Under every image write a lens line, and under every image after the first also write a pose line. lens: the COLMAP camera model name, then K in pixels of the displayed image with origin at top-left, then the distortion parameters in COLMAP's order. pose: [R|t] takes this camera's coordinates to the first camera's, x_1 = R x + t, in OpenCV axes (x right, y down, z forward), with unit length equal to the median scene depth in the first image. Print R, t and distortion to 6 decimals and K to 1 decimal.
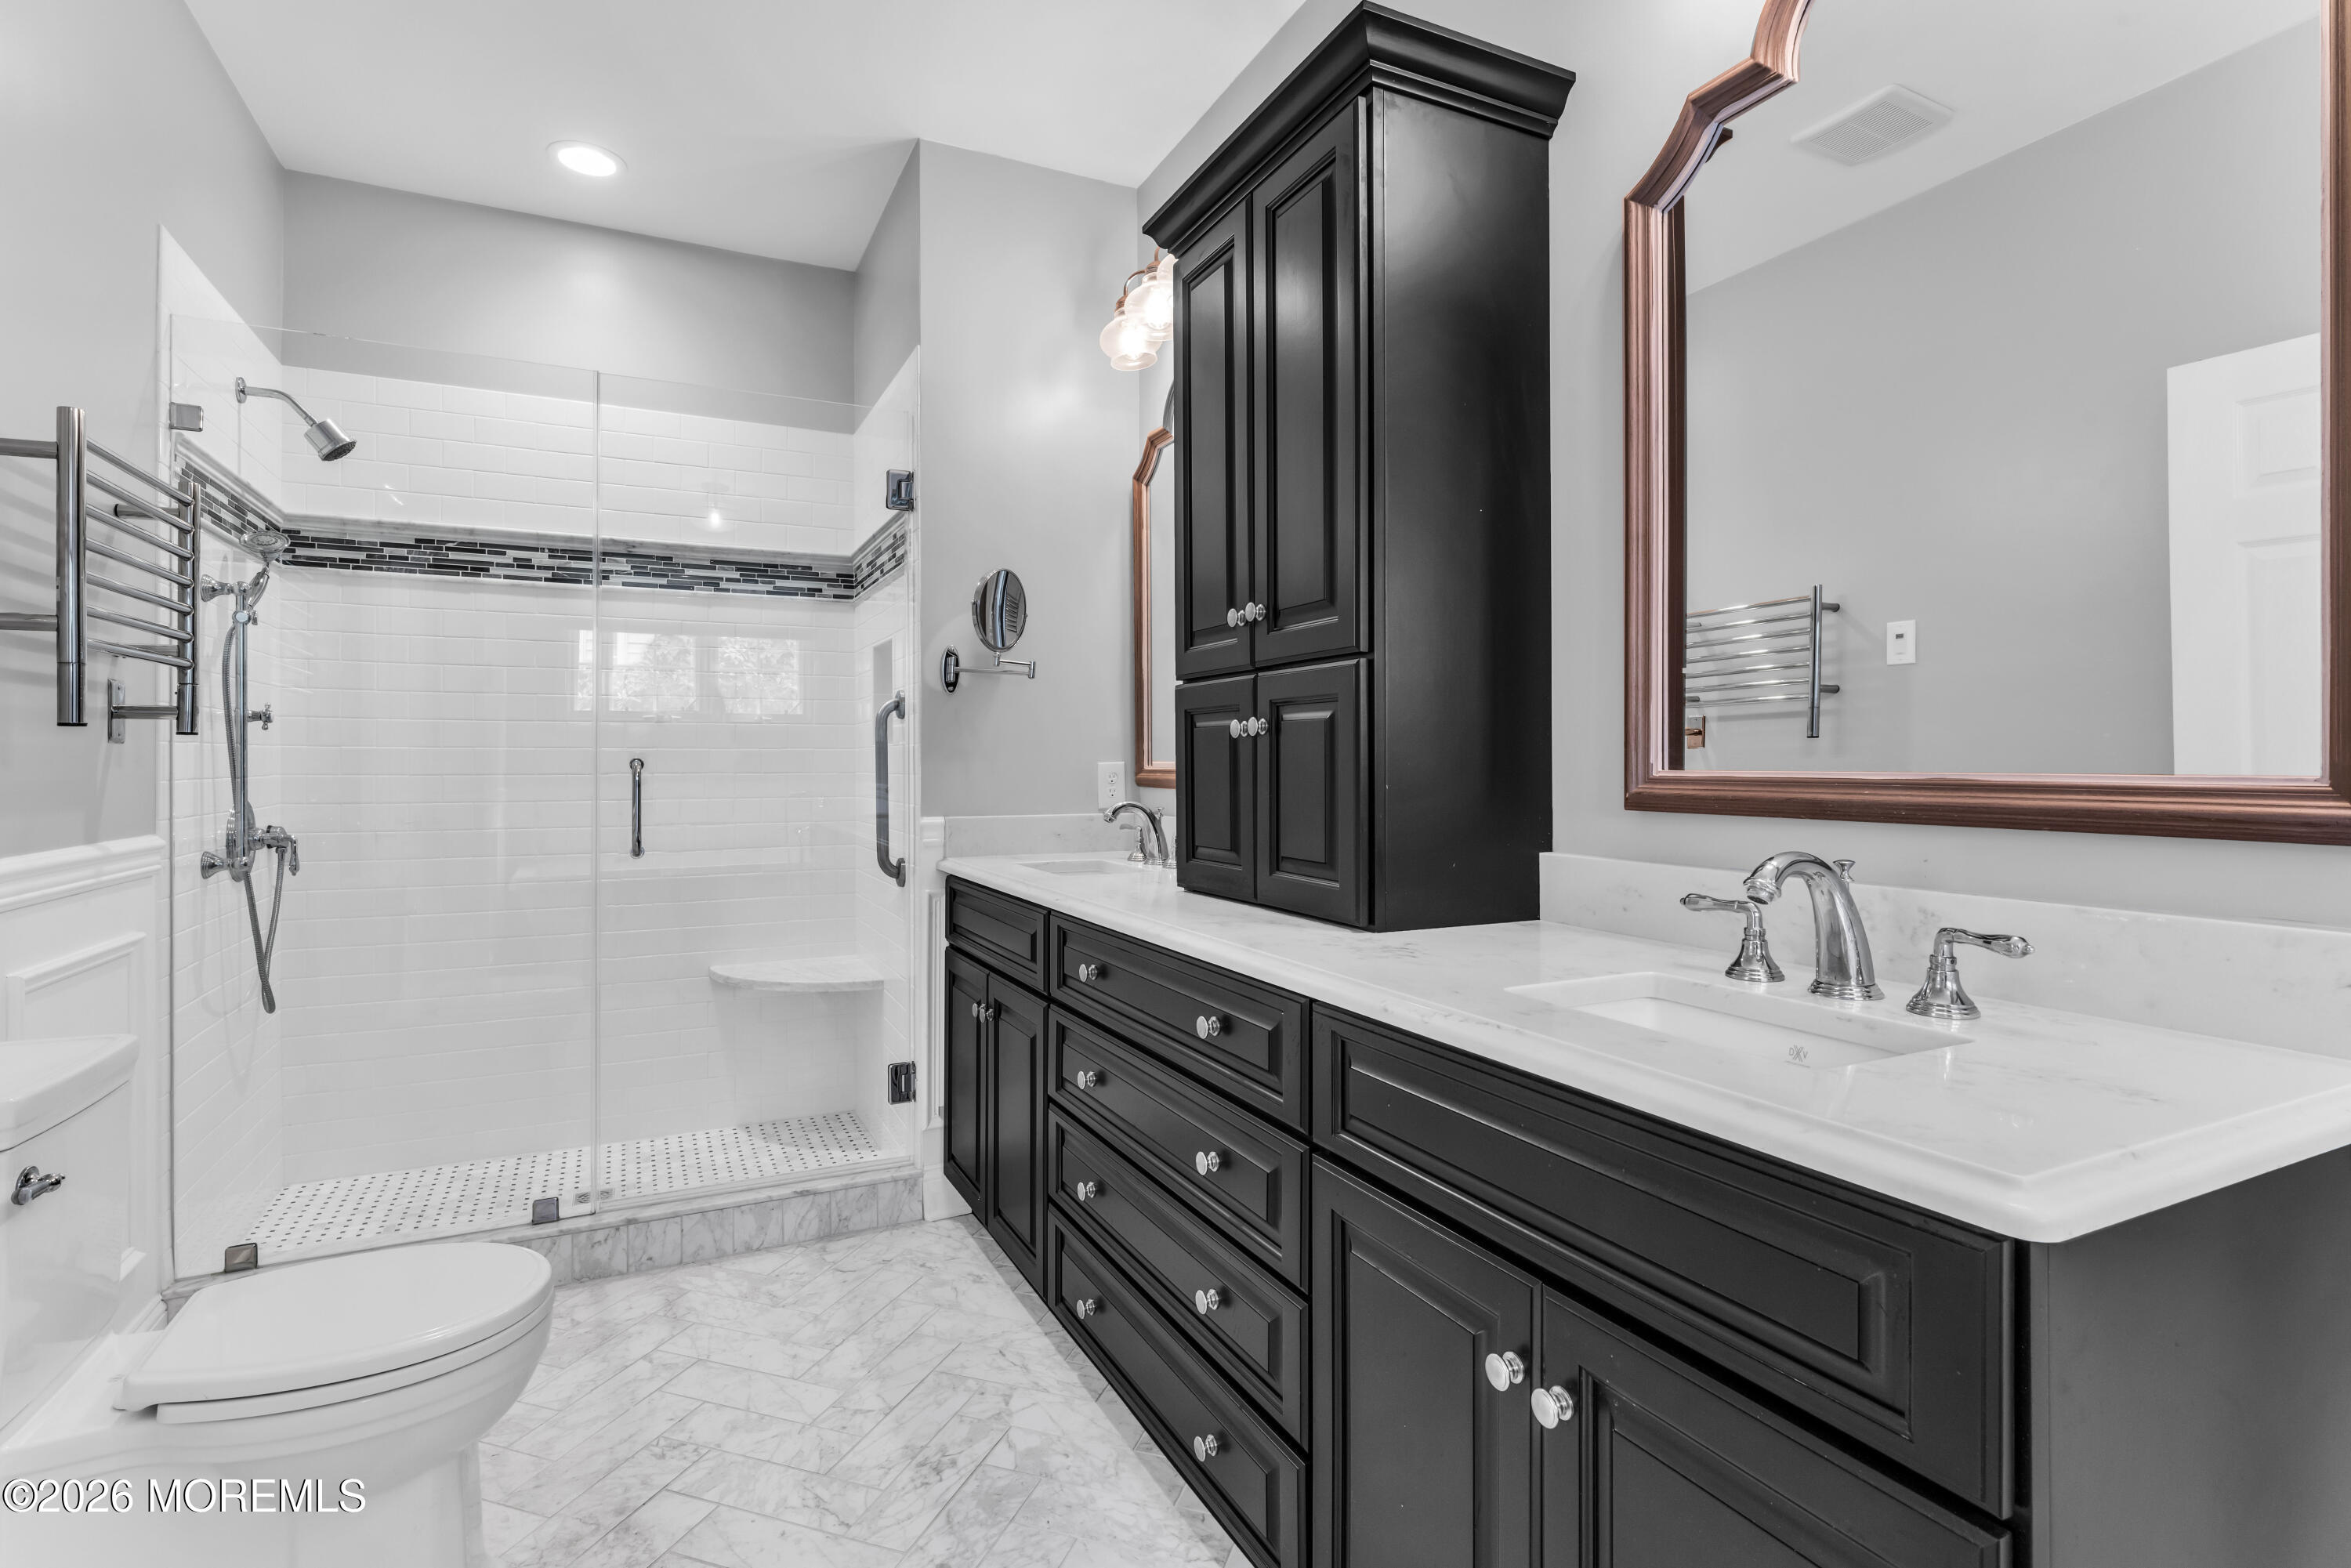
lens RADIAL K [[1127.4, 0, 1172.8], [0, 1127.4, 749.2], [0, 0, 1]] dist [-0.002980, -0.000693]
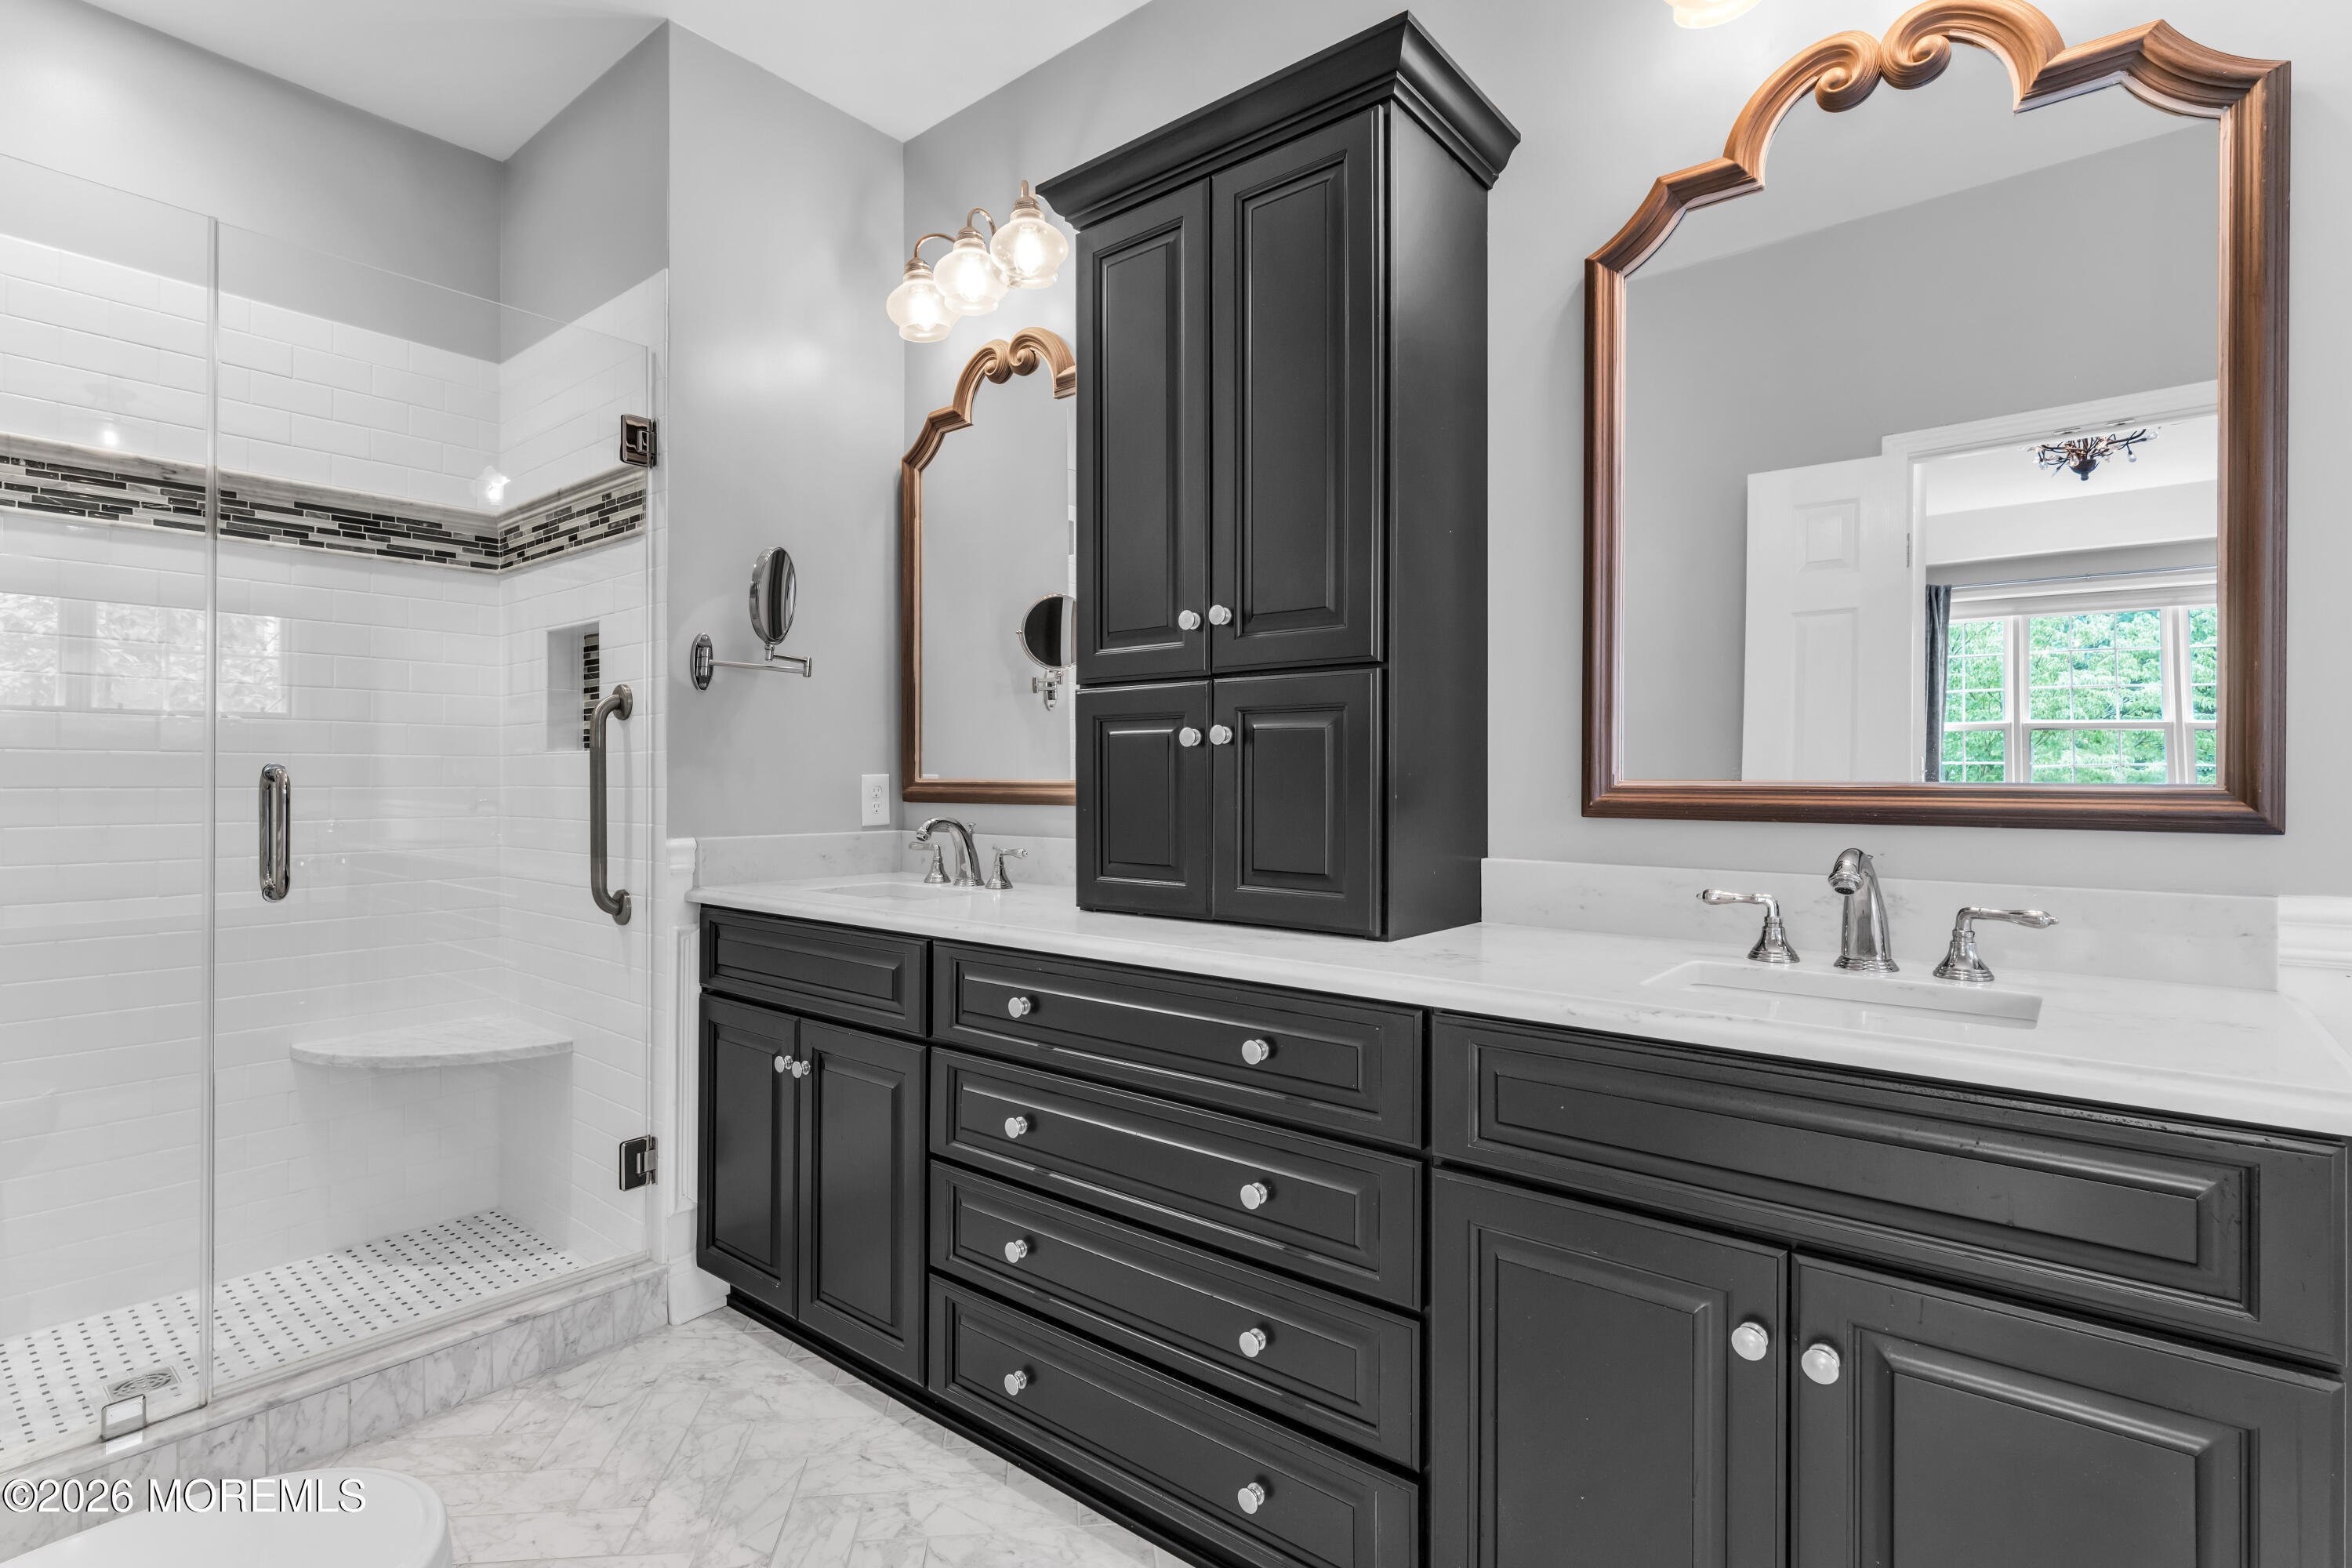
lens RADIAL K [[1126.4, 0, 1171.0], [0, 1126.4, 768.2], [0, 0, 1]] dist [-0.002035, 0.000249]
pose [[0.909452, 0.008194, 0.415729, -0.229508], [-0.008529, 0.999963, -0.001051, 0.006085], [-0.415722, -0.002590, 0.909488, 0.092738]]
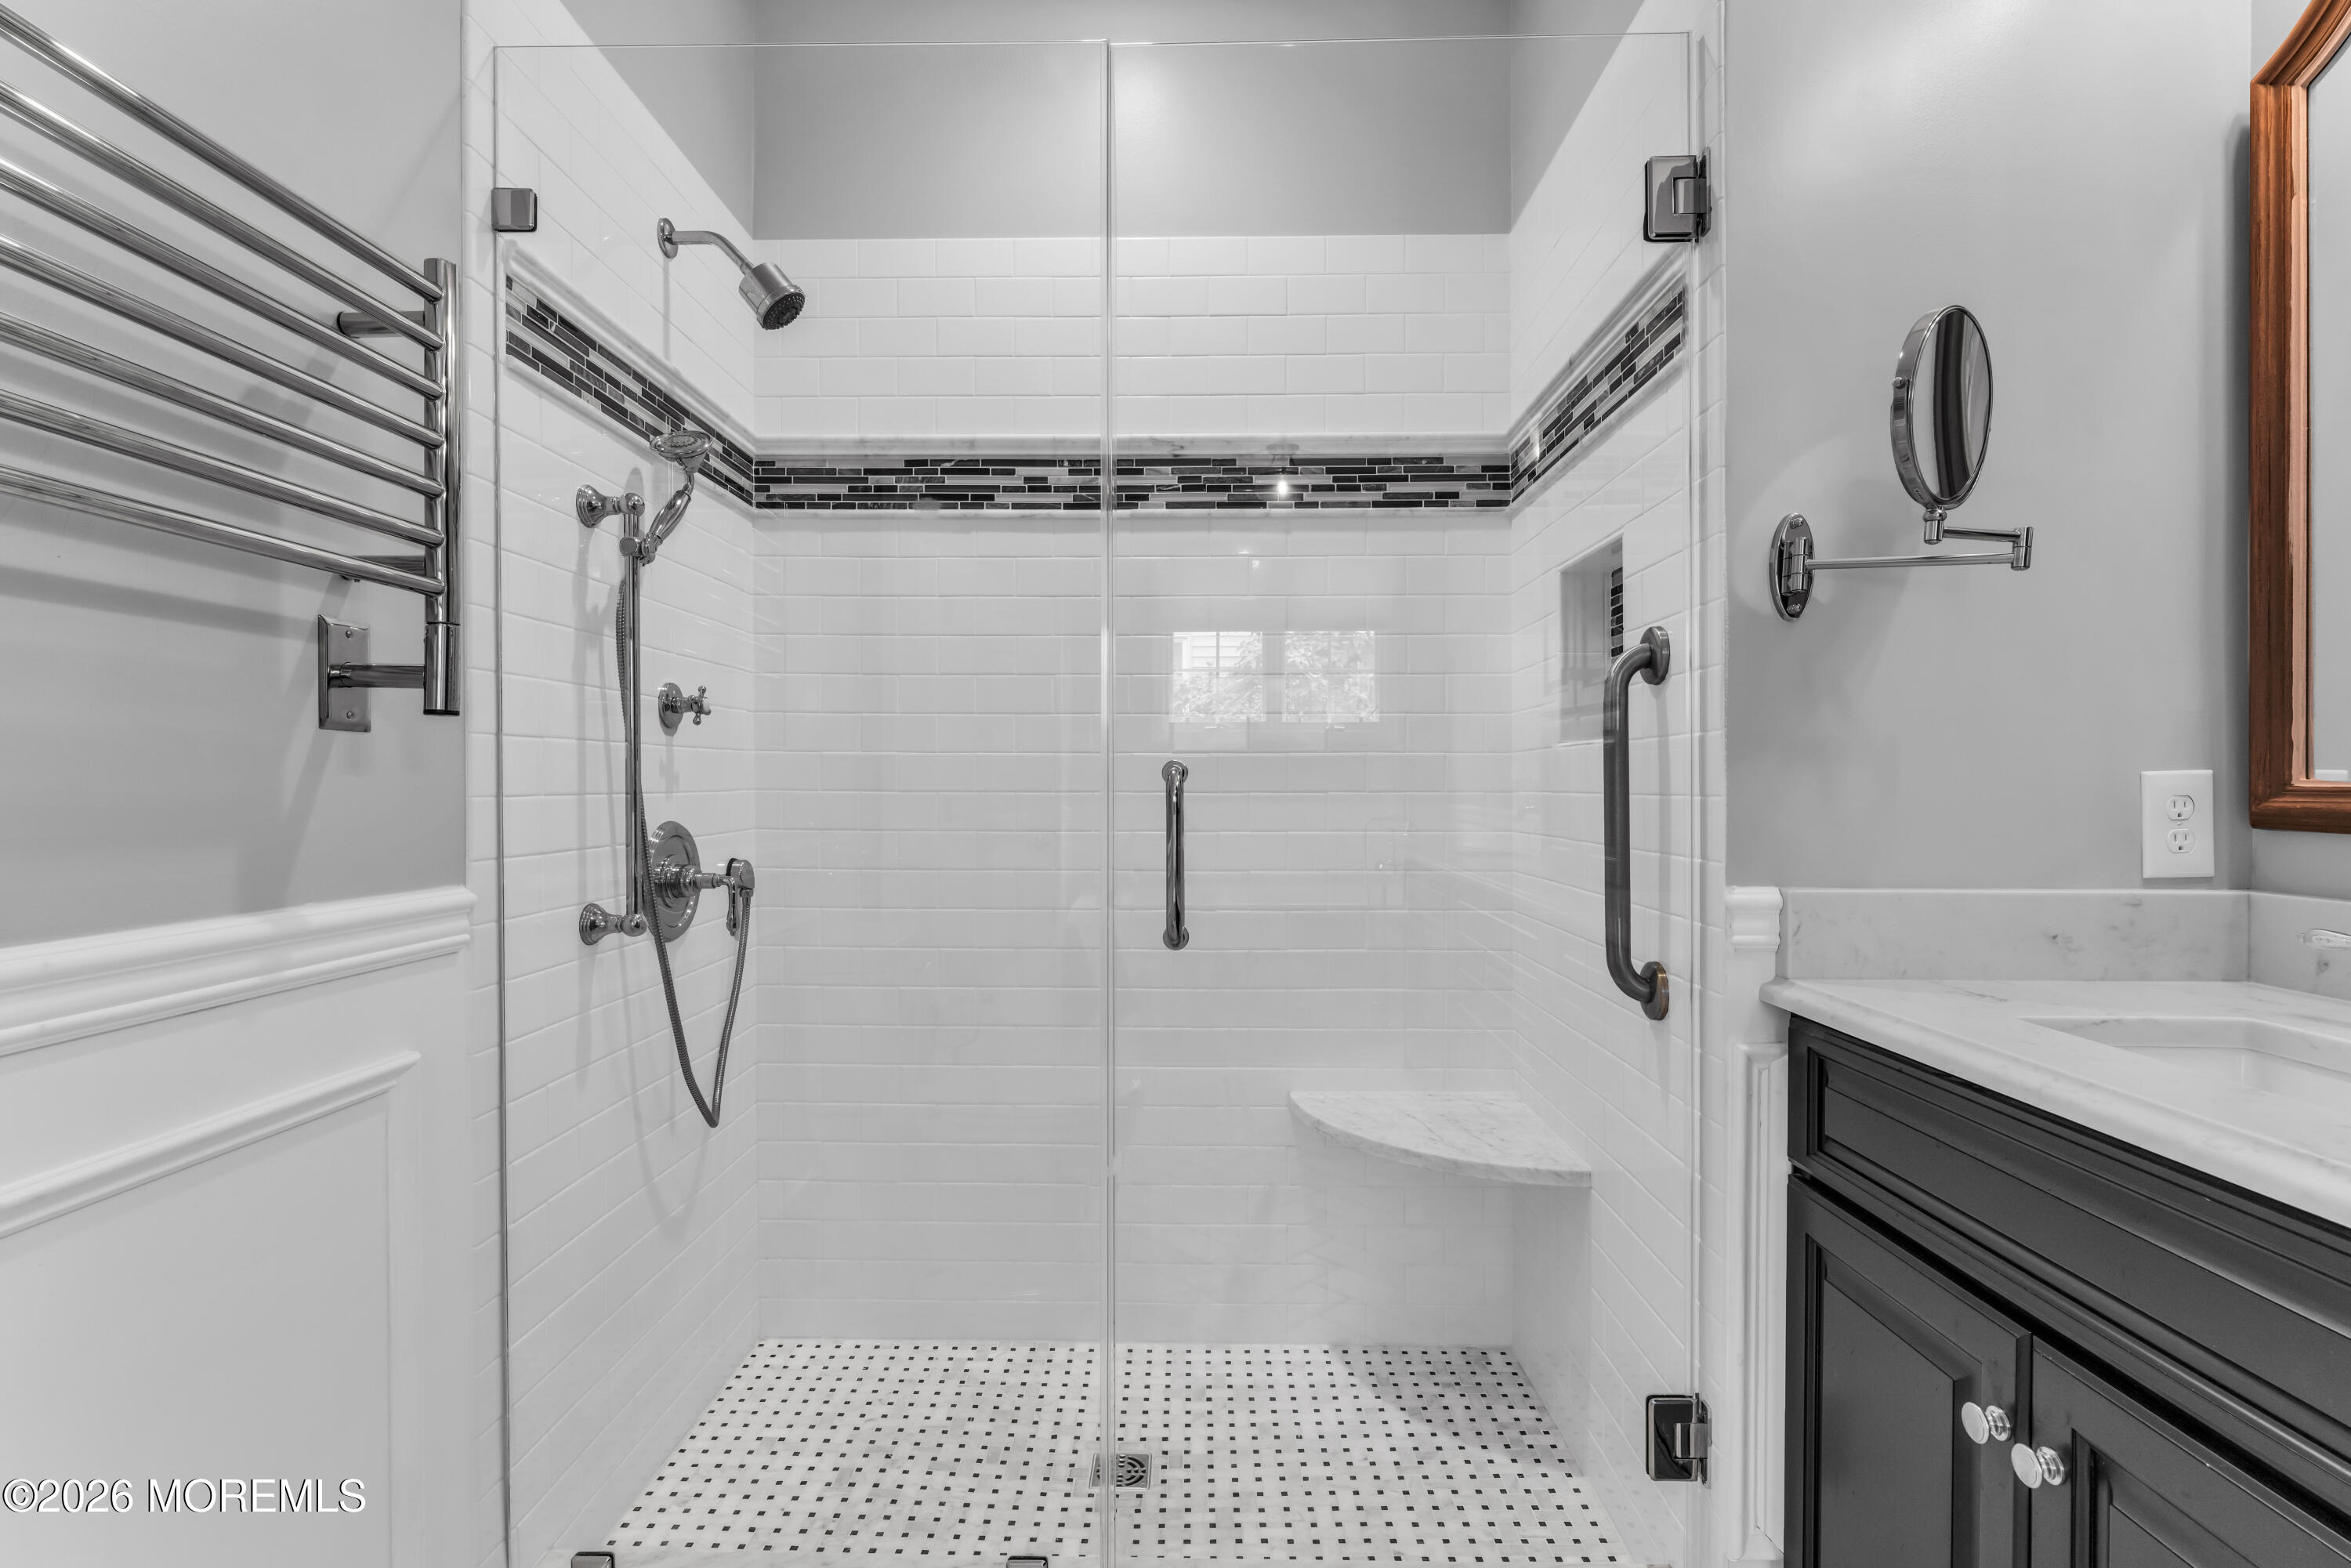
lens RADIAL K [[1125.0, 0, 1163.1], [0, 1125.0, 790.5], [0, 0, 1]] dist [-0.002325, -0.000522]
pose [[0.886063, 0.005427, -0.463532, -0.213202], [0.002880, 0.999848, 0.017211, 0.011597], [0.463555, -0.016585, 0.885913, 0.478774]]
